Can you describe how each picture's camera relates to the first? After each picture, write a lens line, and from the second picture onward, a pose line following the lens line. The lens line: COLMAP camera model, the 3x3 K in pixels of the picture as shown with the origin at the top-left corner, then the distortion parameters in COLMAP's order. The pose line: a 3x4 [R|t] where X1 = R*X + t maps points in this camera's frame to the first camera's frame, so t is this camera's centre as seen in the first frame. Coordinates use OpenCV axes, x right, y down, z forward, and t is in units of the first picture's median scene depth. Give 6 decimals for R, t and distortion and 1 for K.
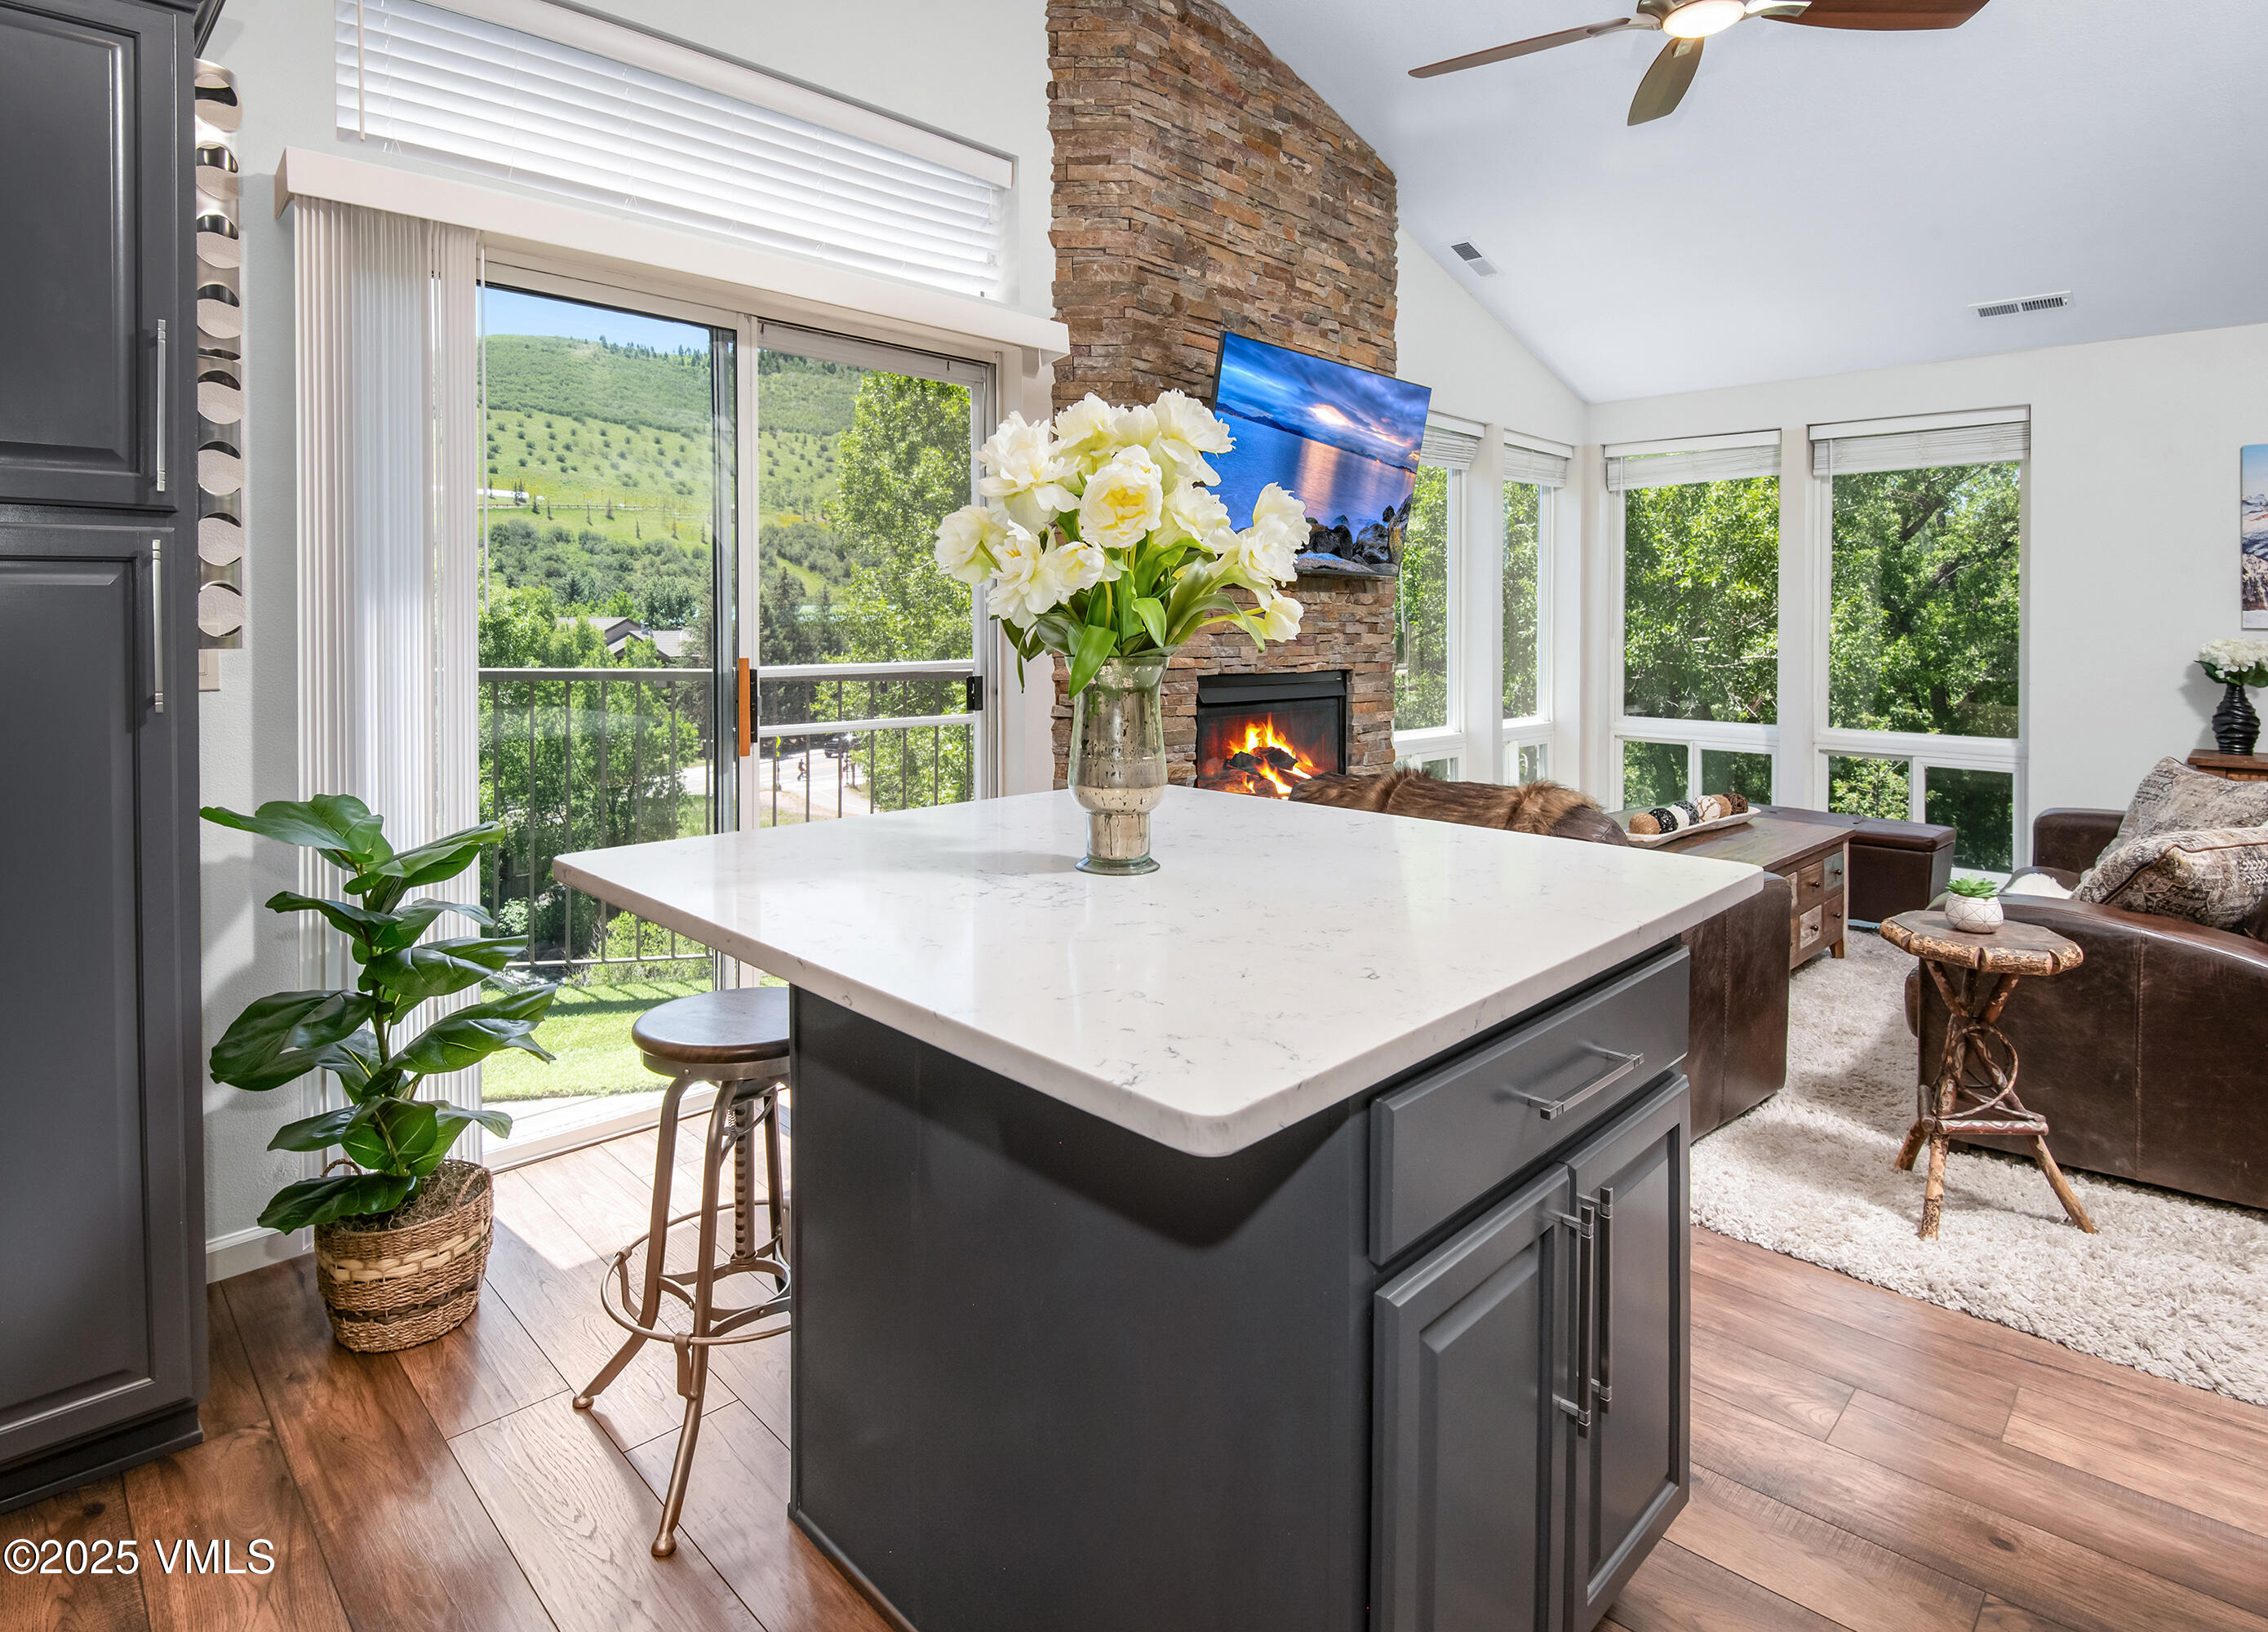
lens RADIAL K [[1182.0, 0, 1132.5], [0, 1182.0, 675.1], [0, 0, 1]] dist [0.018212, -0.024847]
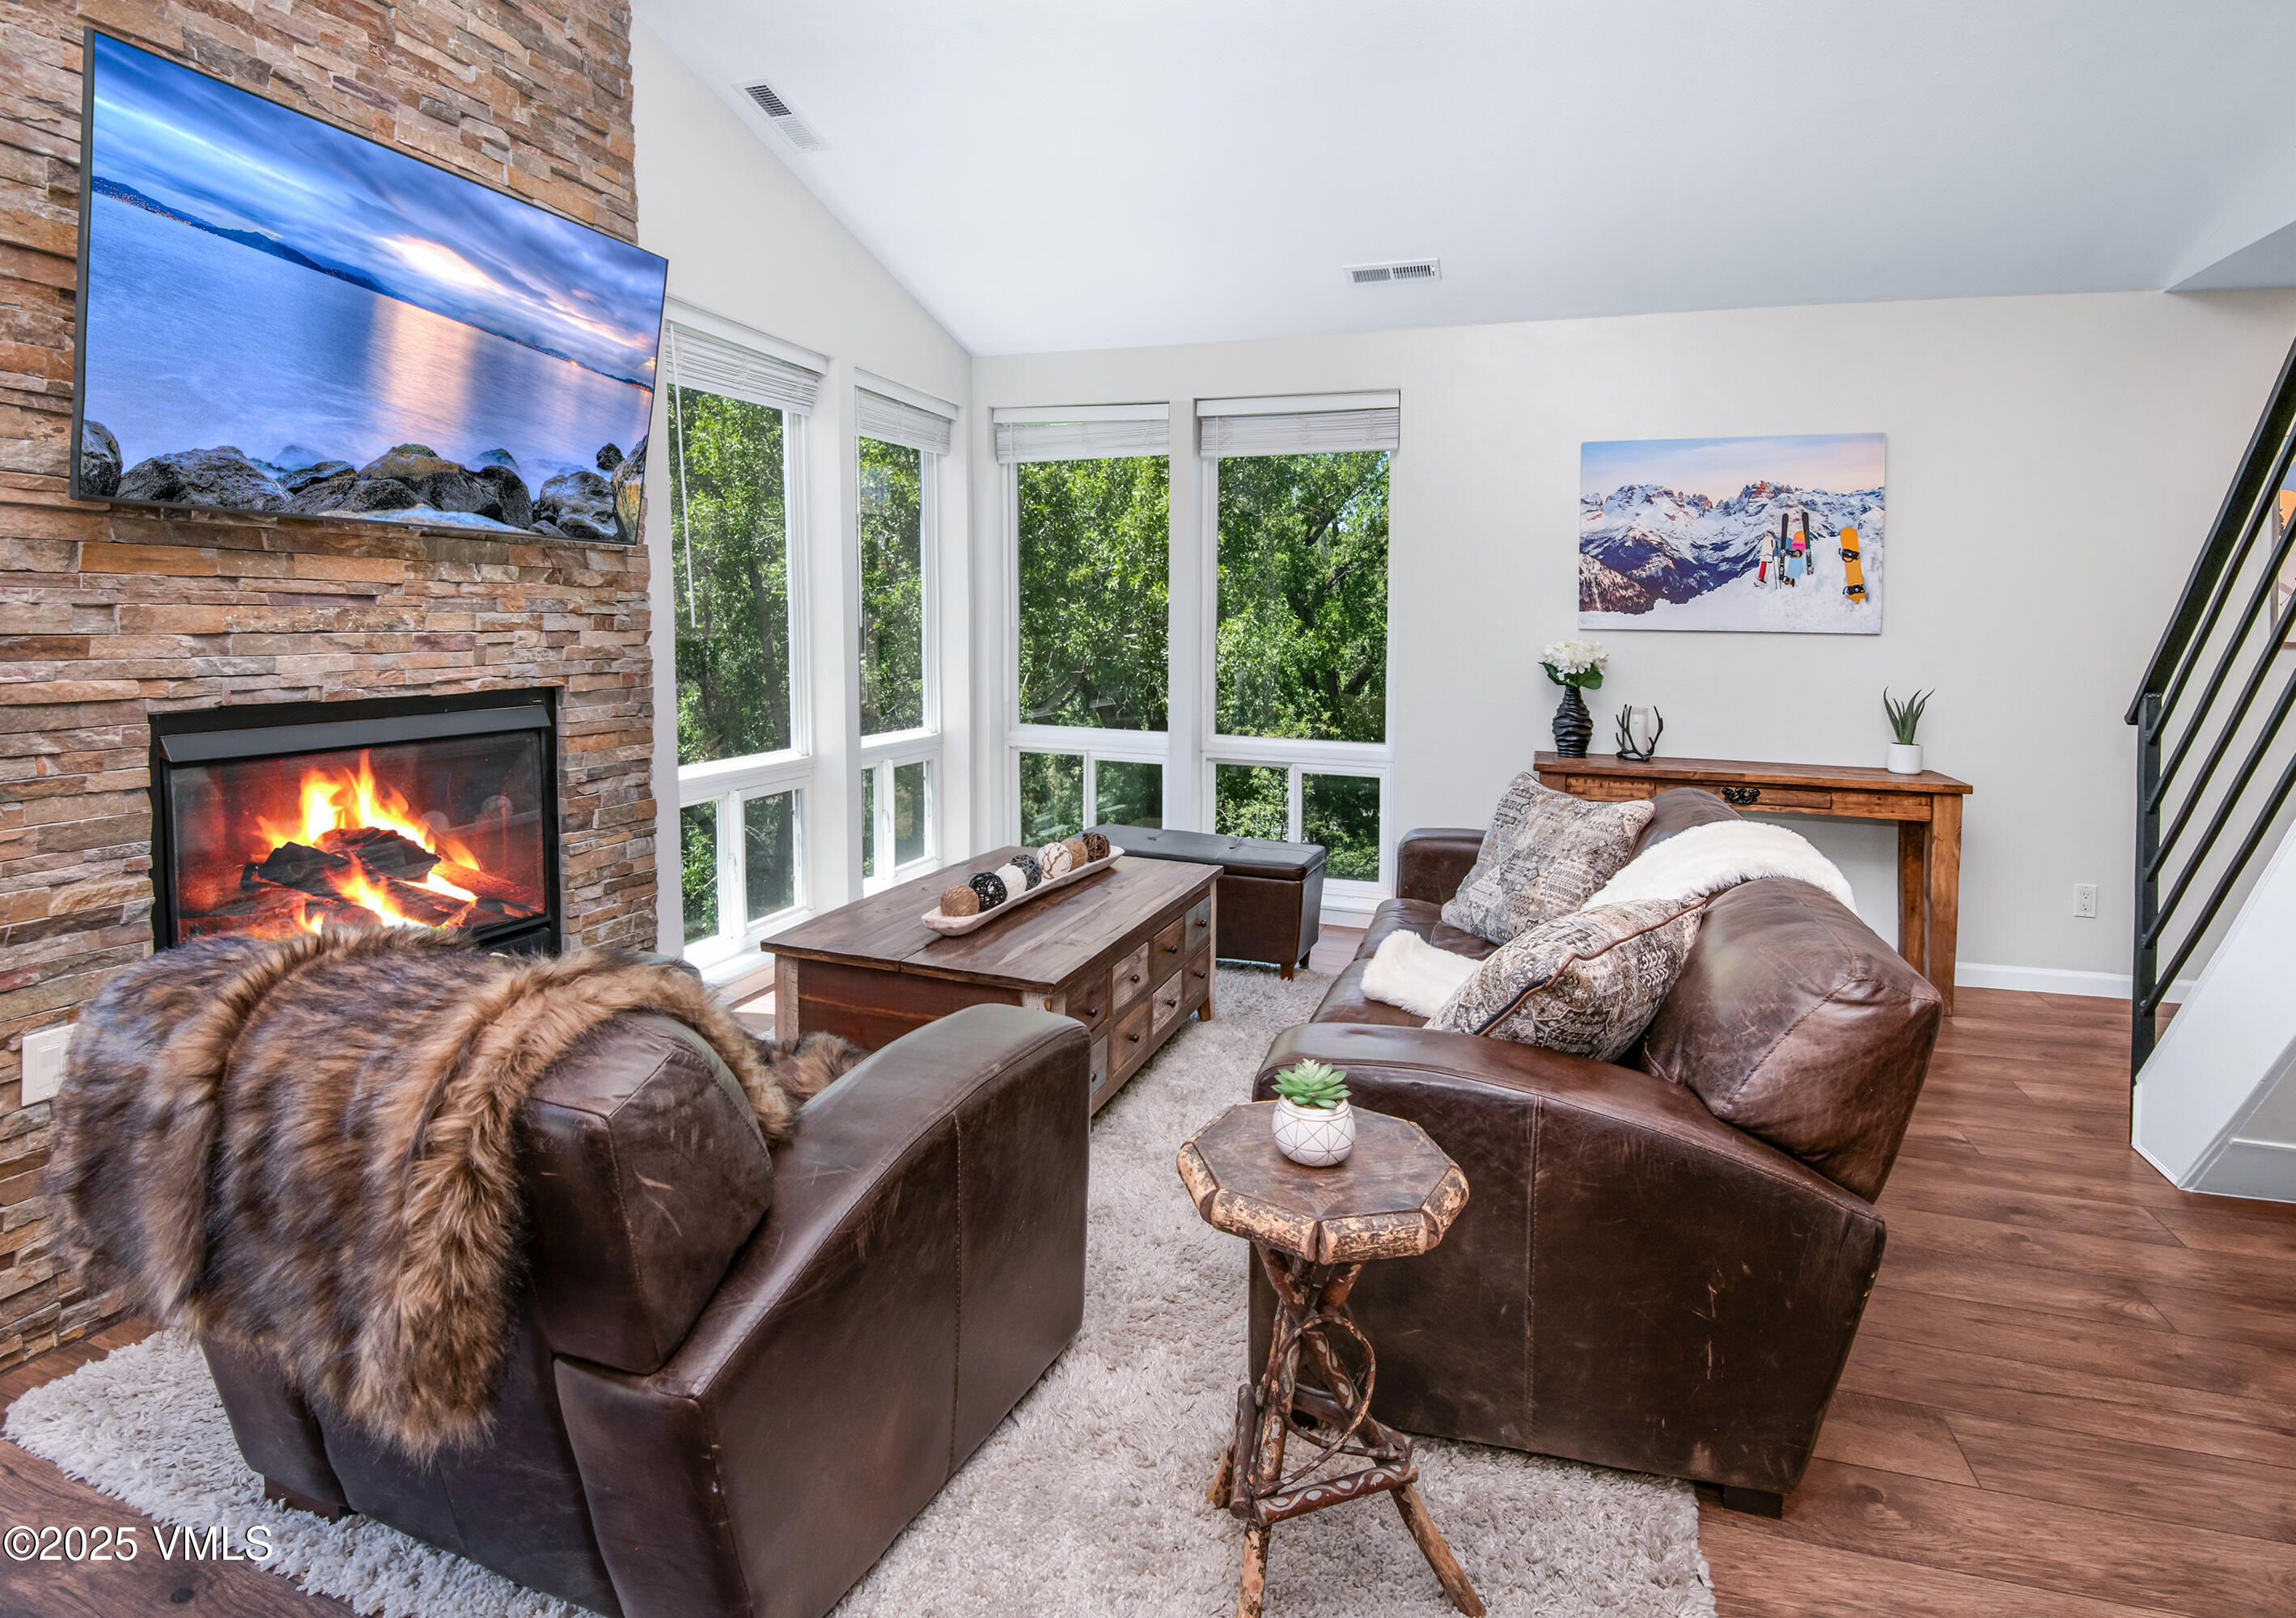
lens RADIAL K [[1131.9, 0, 1203.0], [0, 1131.9, 744.8], [0, 0, 1]] dist [0.035851, -0.048511]
pose [[0.886070, -0.041606, 0.461681, 0.213905], [0.008849, 0.997301, 0.072892, -0.015897], [-0.463468, -0.060502, 0.884046, 0.284956]]
